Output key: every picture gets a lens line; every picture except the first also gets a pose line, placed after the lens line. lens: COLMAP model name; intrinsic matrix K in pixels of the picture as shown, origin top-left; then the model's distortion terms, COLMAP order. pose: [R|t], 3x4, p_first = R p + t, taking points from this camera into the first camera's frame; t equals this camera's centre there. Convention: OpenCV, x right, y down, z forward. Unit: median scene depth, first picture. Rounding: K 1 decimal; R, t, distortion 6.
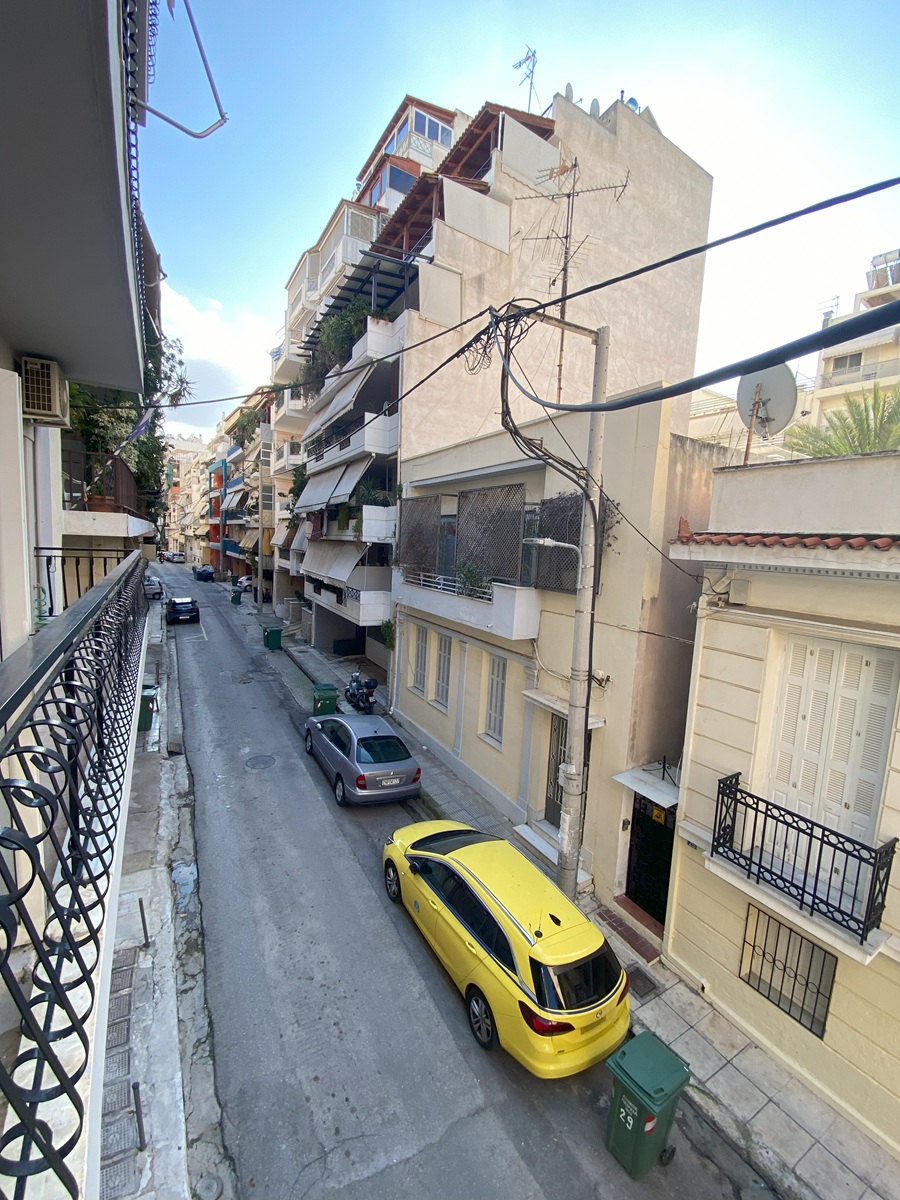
lens RADIAL K [[488.1, 0, 457.3], [0, 488.1, 595.0], [0, 0, 1]] dist [0.021111, -0.021116]
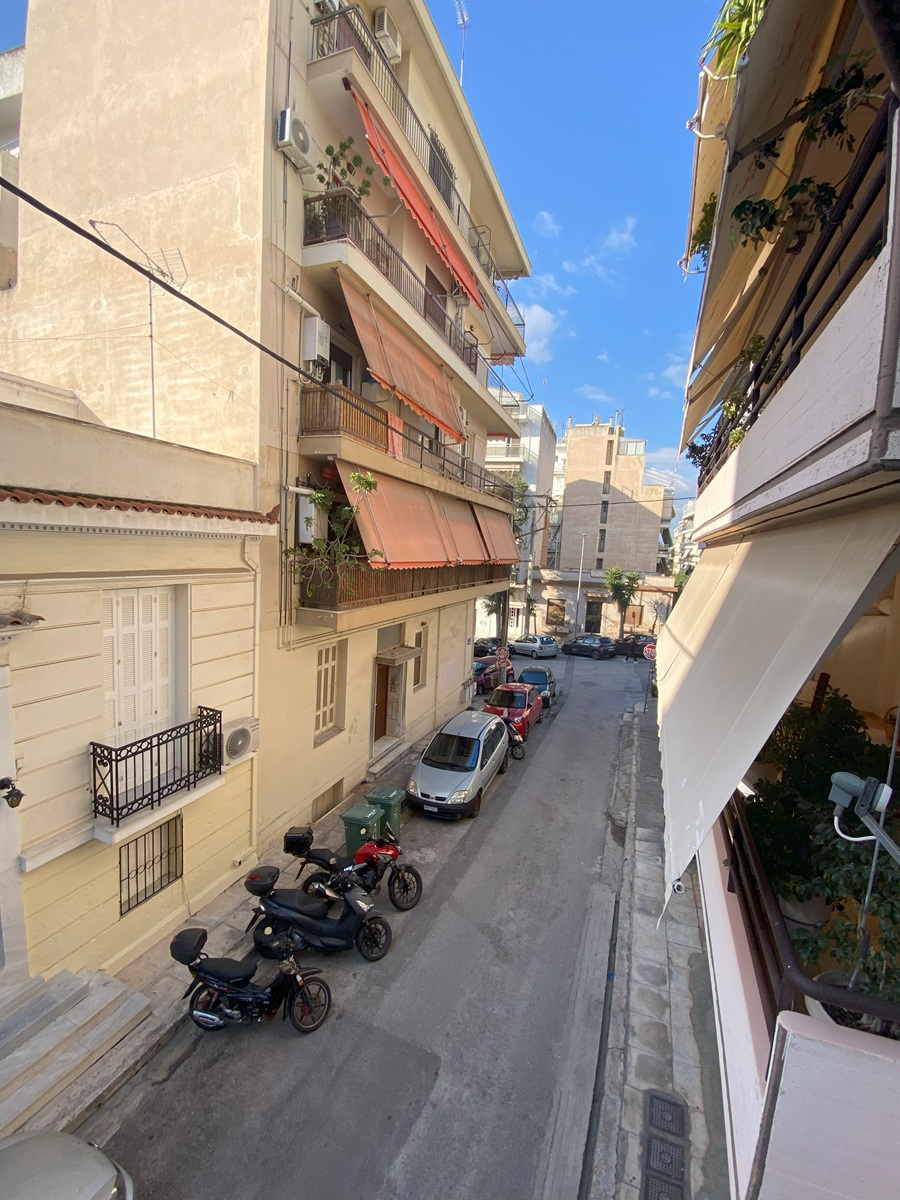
lens RADIAL K [[488.1, 0, 457.3], [0, 488.1, 595.0], [0, 0, 1]] dist [0.021111, -0.021116]
pose [[-0.609170, -0.171940, 0.774176, -0.624822], [-0.007876, 0.977477, 0.210895, -0.146420], [-0.793001, 0.122374, -0.596804, 1.071131]]
